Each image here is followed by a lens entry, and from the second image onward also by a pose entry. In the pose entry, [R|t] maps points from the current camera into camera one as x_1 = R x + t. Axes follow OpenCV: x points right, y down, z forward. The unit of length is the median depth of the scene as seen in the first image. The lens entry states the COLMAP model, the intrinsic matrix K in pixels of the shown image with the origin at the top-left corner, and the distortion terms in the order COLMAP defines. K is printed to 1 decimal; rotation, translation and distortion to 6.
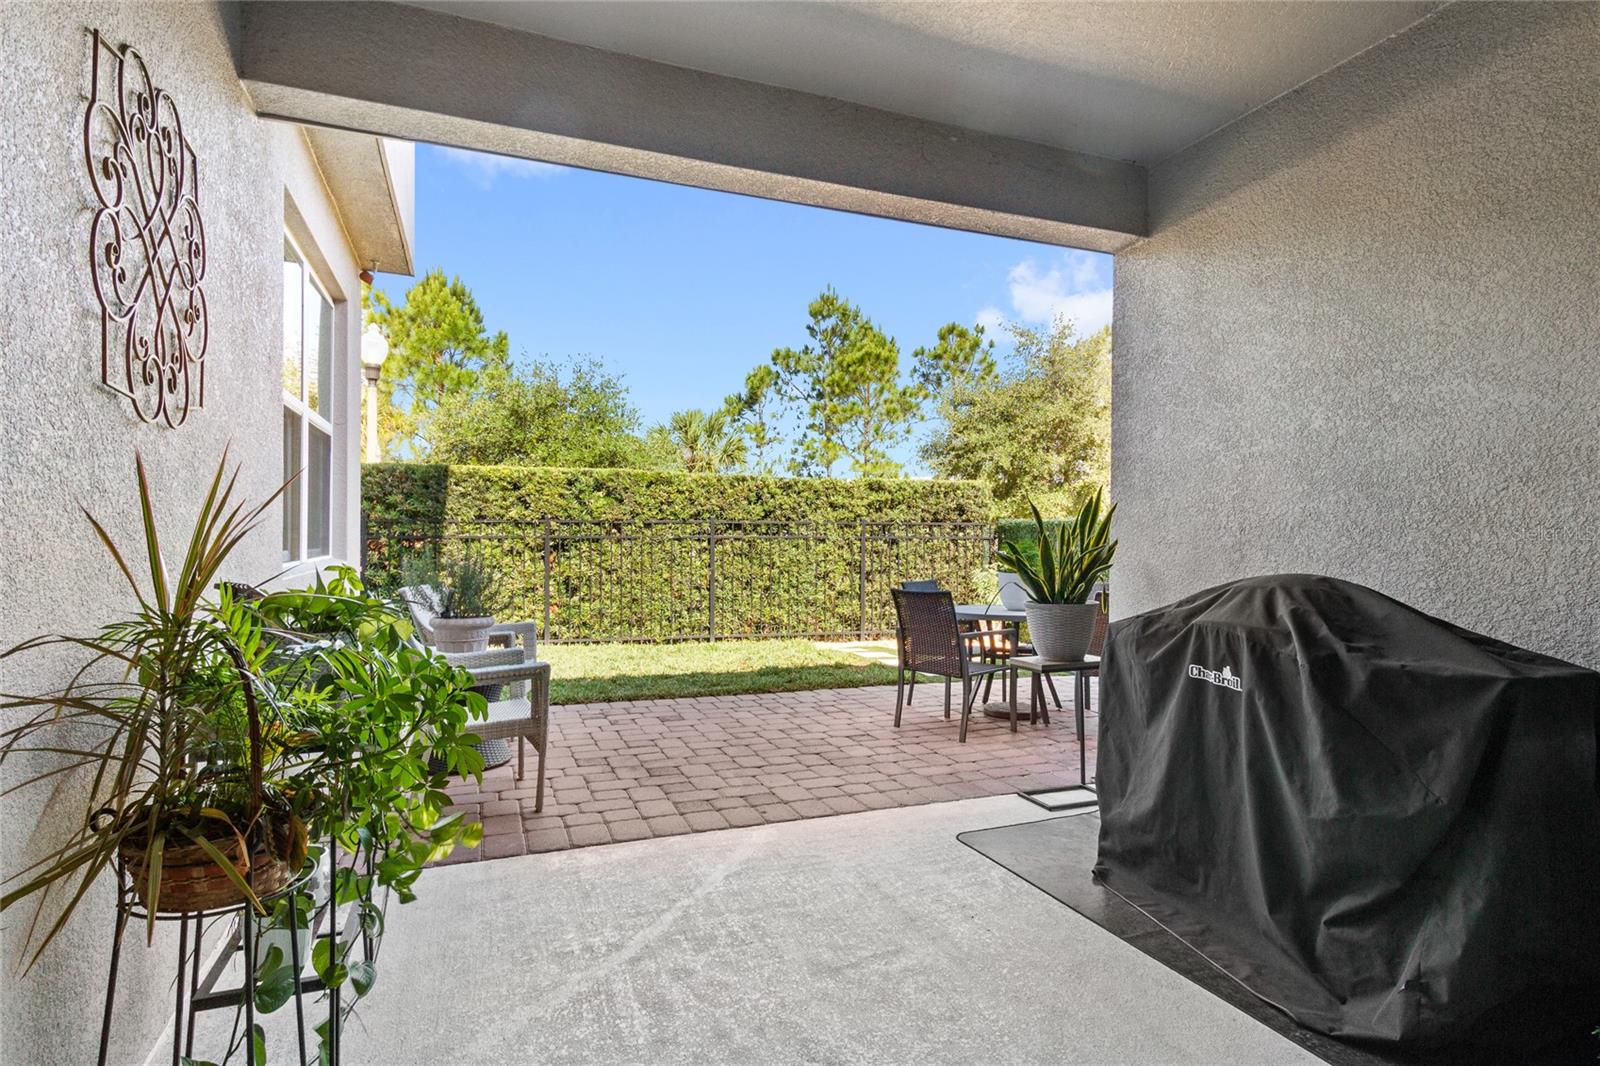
lens RADIAL K [[789.5, 0, 800.2], [0, 789.5, 532.6], [0, 0, 1]] dist [0.017964, -0.003562]
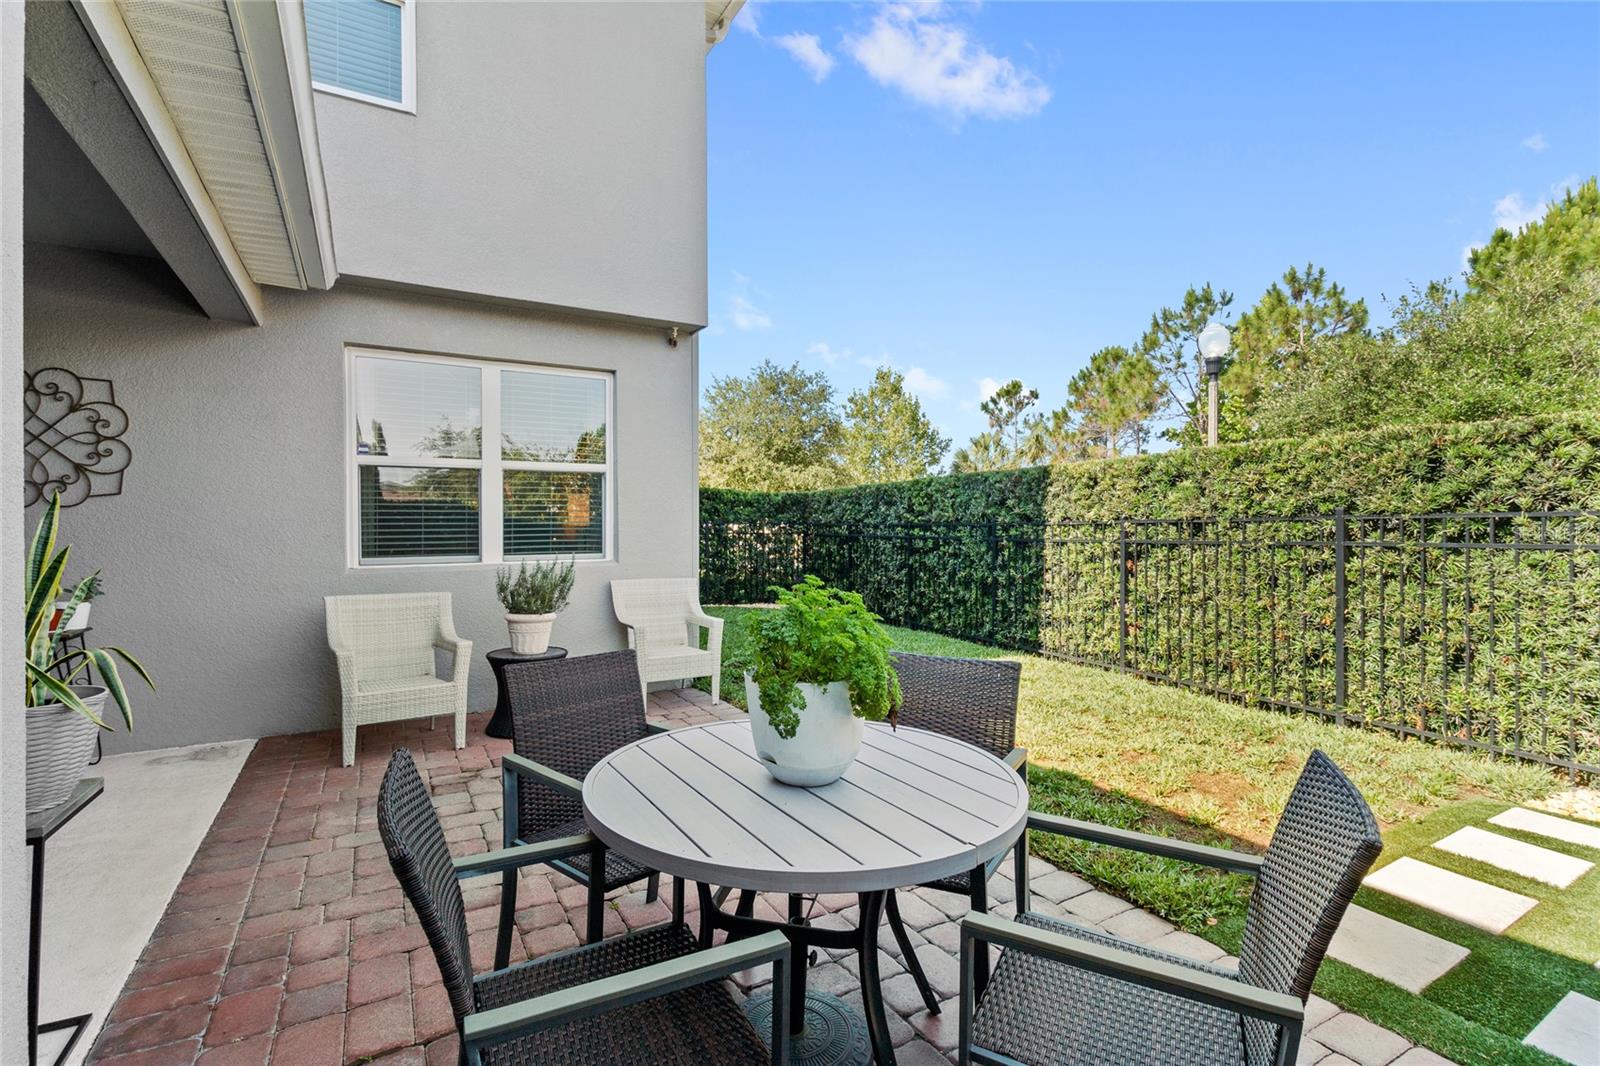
lens RADIAL K [[731.7, 0, 798.2], [0, 731.7, 533.7], [0, 0, 1]] dist [0.007010, -0.002298]
pose [[0.173341, -0.001706, -0.984860, 0.363060], [0.002515, 0.999996, -0.001290, -0.001972], [0.984859, -0.002253, 0.173344, 0.535921]]
